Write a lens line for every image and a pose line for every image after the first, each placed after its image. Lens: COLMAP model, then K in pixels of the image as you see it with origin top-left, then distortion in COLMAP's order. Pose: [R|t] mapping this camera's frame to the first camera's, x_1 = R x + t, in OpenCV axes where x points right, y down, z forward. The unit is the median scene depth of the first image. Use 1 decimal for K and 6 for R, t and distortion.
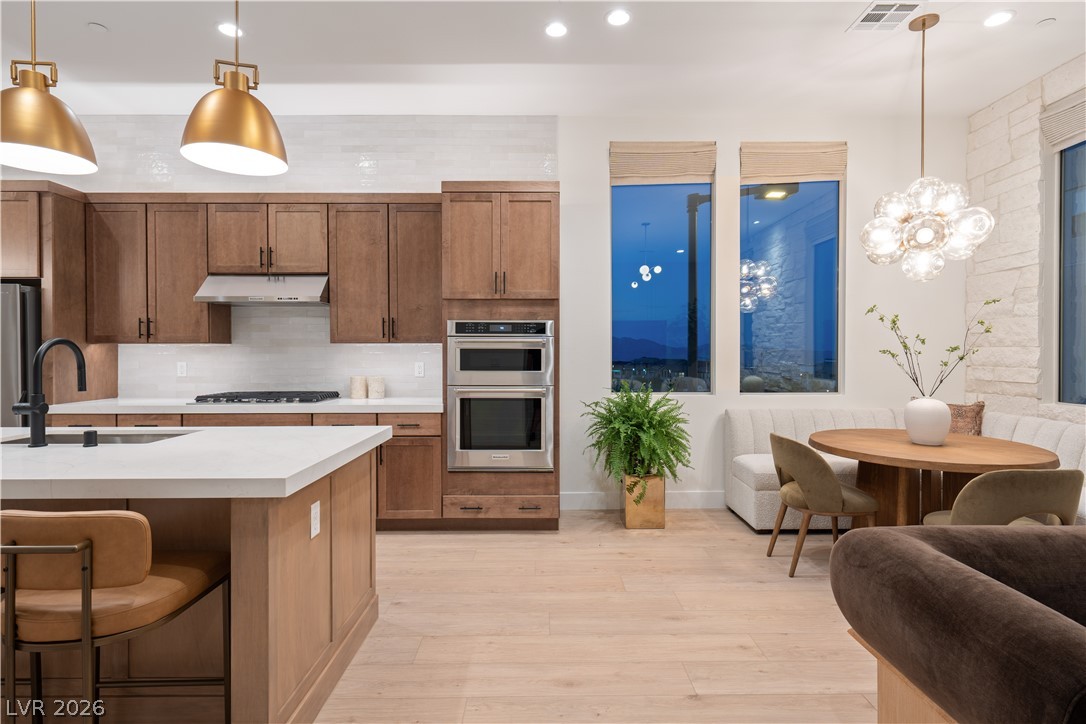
lens RADIAL K [[555.6, 0, 549.4], [0, 555.6, 356.6], [0, 0, 1]] dist [0.007154, -0.000654]
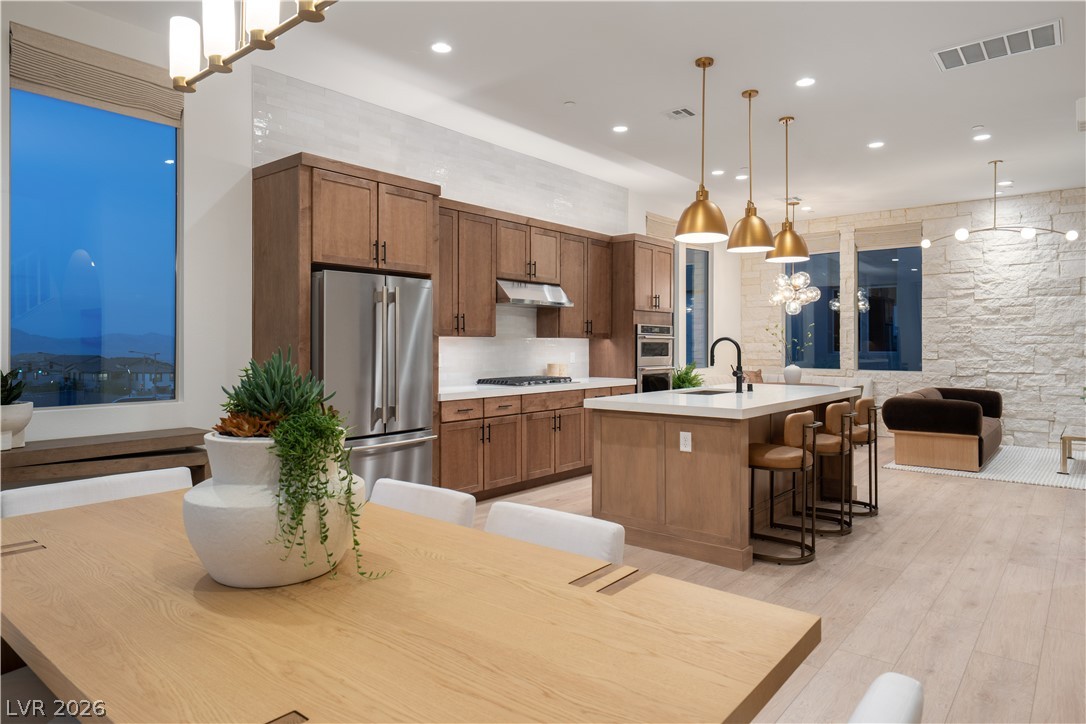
lens RADIAL K [[659.7, 0, 551.3], [0, 659.7, 342.2], [0, 0, 1]] dist [-0.005035, -0.001999]
pose [[0.640828, 0.005810, 0.767663, -1.665240], [0.005724, 0.999907, -0.012346, 0.005585], [-0.767663, 0.012306, 0.640735, 0.017241]]
